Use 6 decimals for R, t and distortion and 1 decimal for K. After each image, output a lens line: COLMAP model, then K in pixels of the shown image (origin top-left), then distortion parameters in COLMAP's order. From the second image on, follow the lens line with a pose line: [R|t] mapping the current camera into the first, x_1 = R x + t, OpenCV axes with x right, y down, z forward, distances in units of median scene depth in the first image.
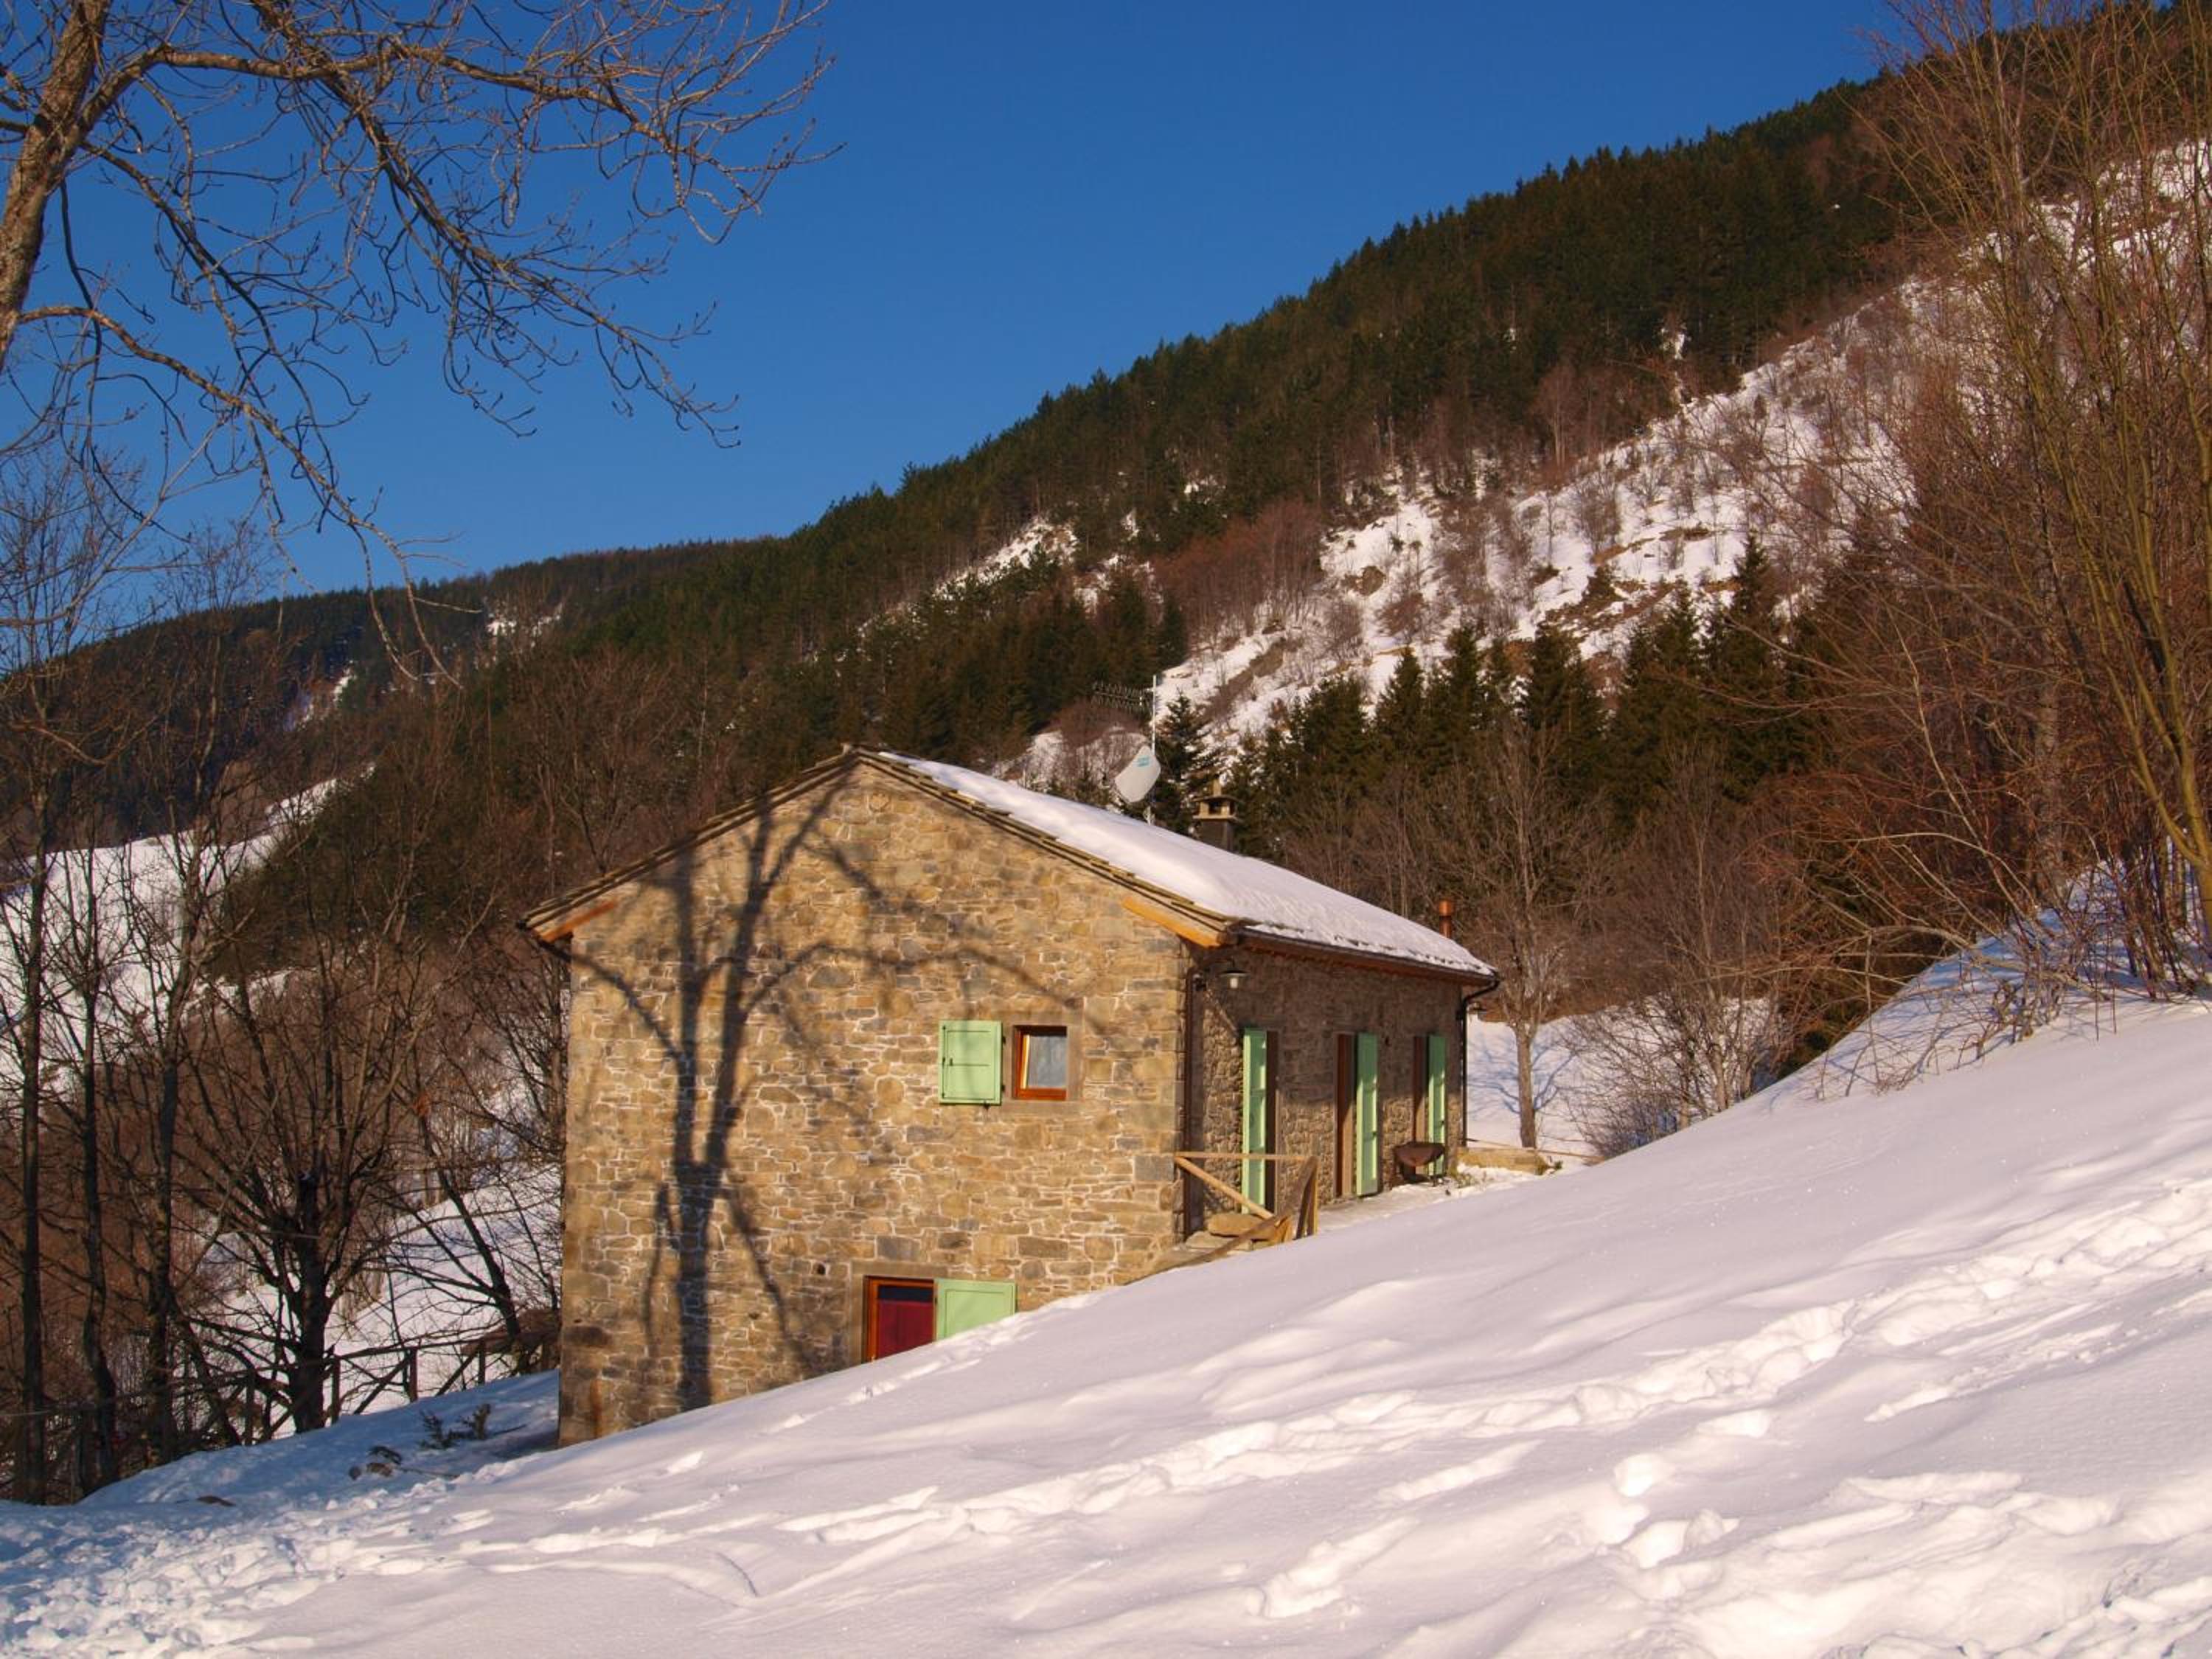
lens RADIAL K [[2370.6, 0, 1103.4], [0, 2370.6, 785.0], [0, 0, 1]] dist [-0.182961, 0.008616]
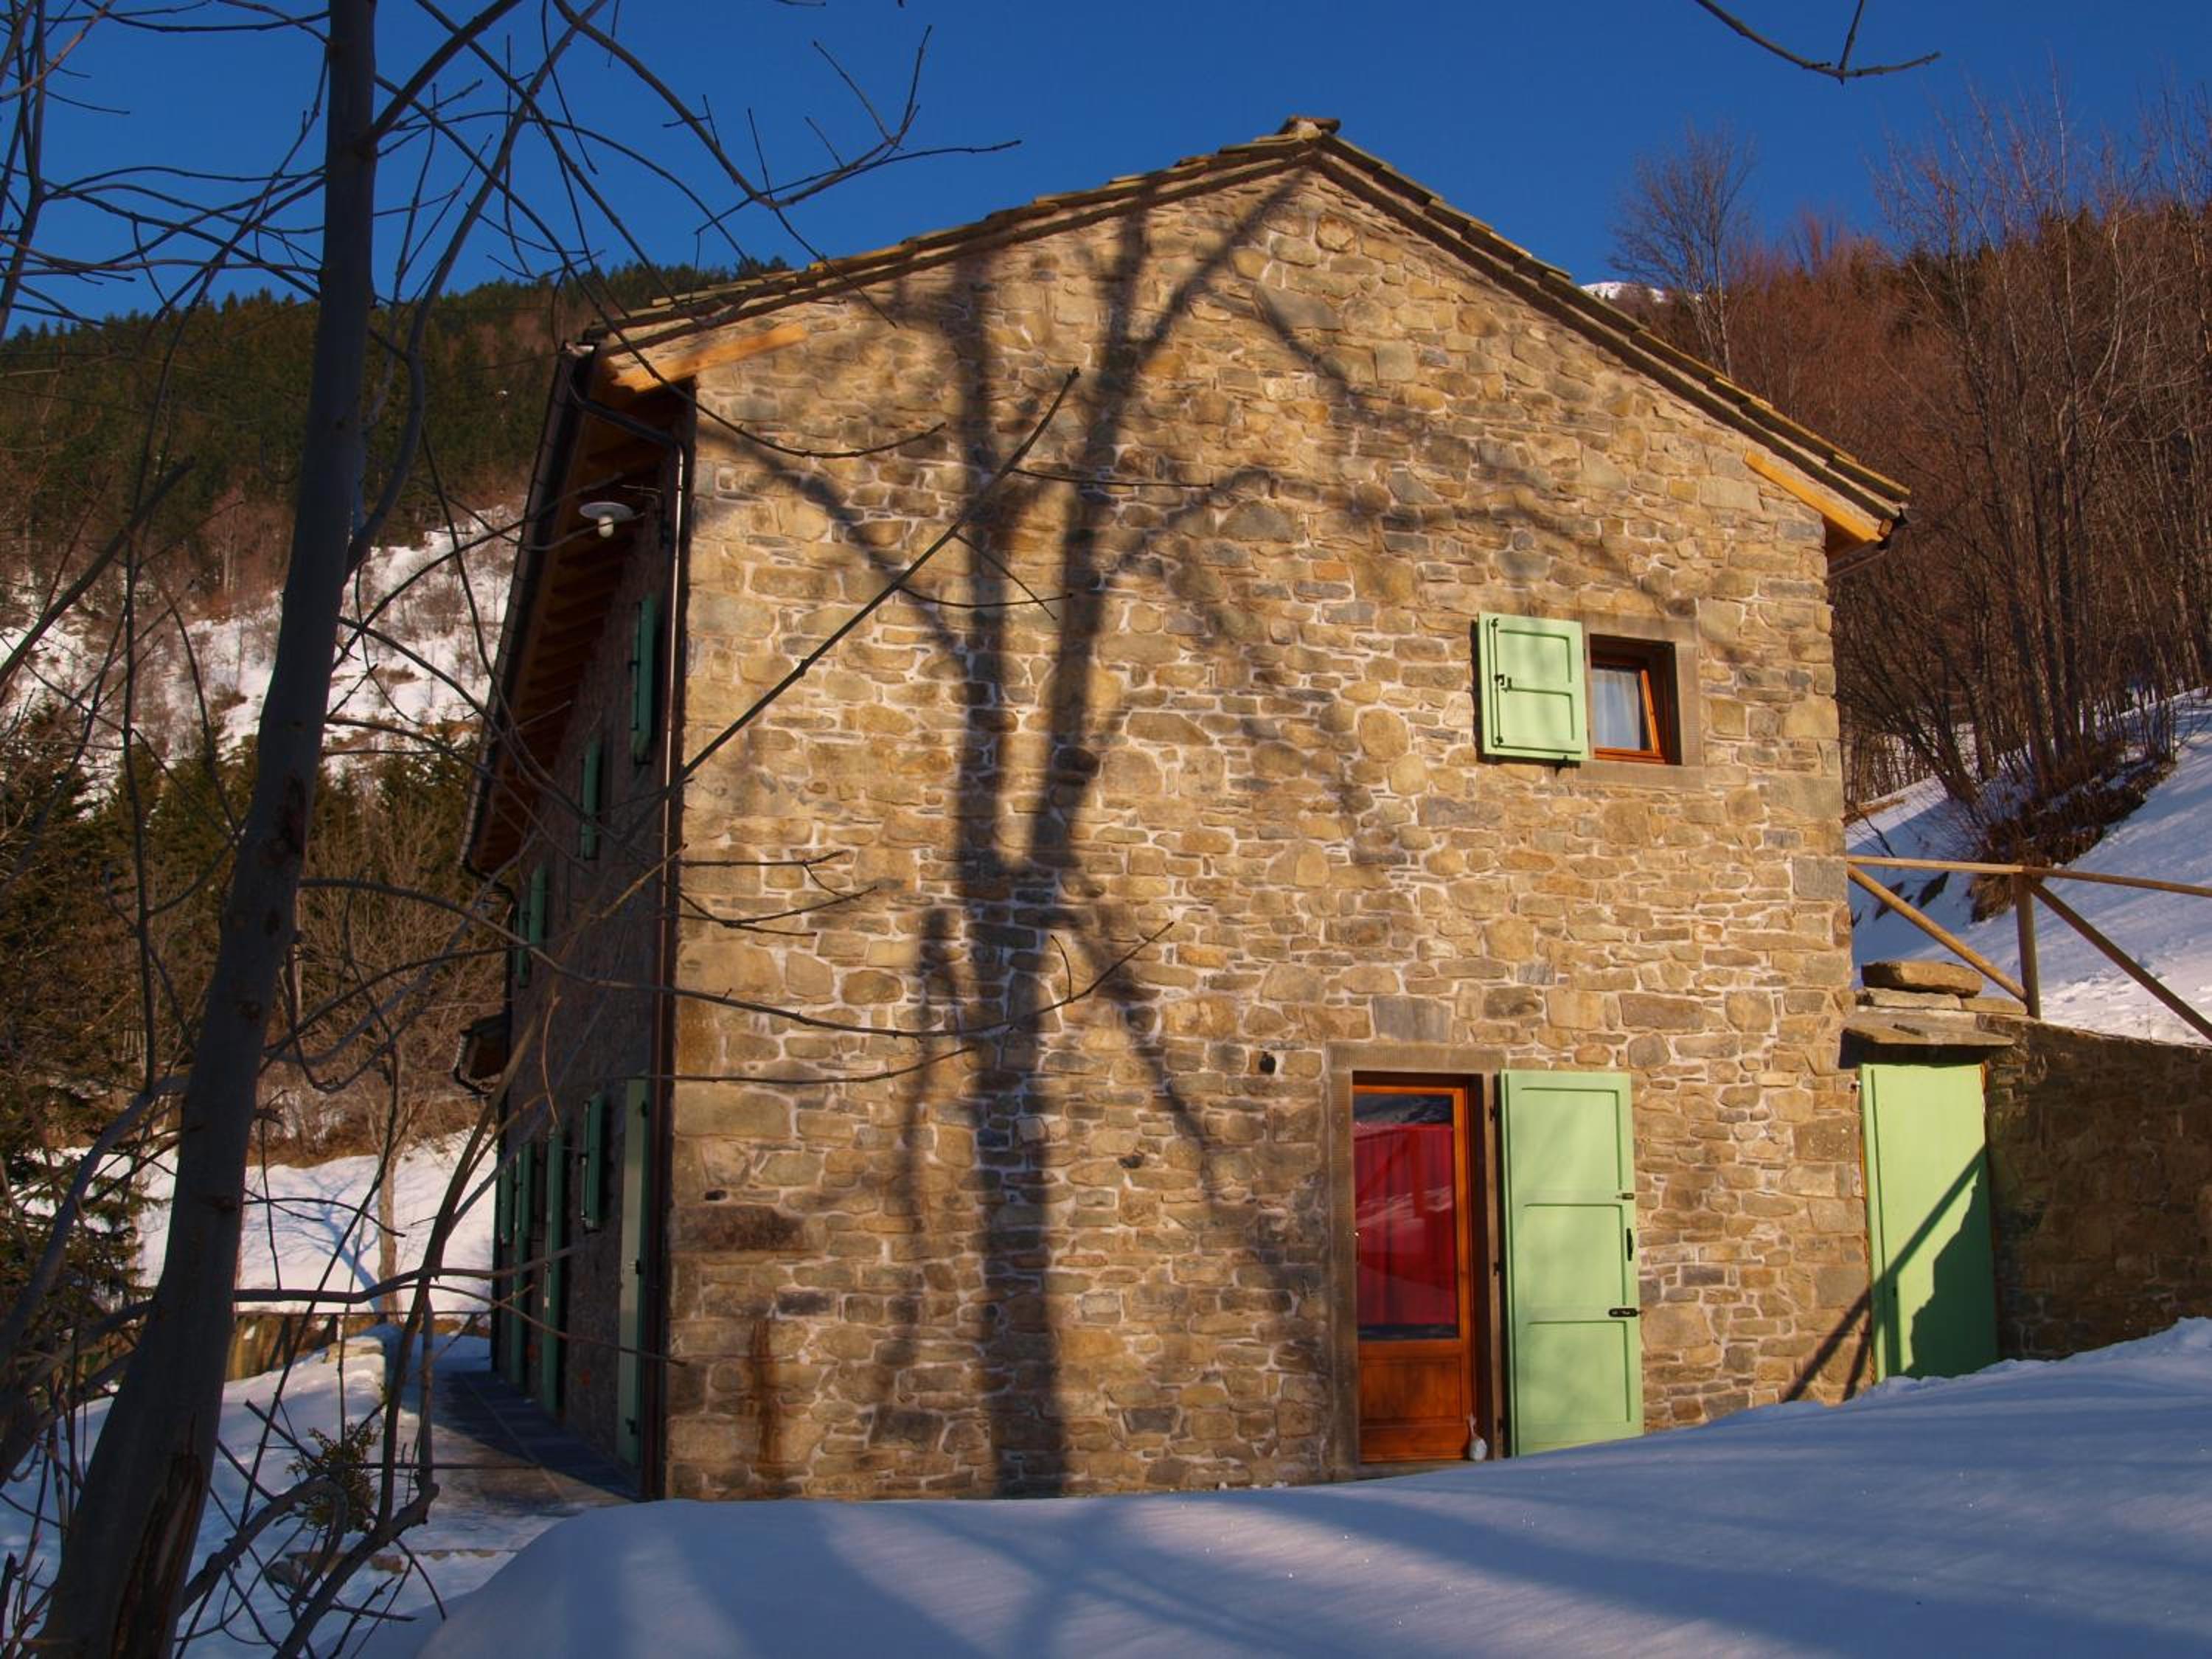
lens RADIAL K [[2370.6, 0, 1103.4], [0, 2370.6, 785.0], [0, 0, 1]] dist [-0.182961, 0.008616]
pose [[0.795814, 0.110026, 0.595461, -0.465100], [-0.048482, 0.991775, -0.118460, 0.208718], [-0.603597, 0.065403, 0.794603, 0.603229]]
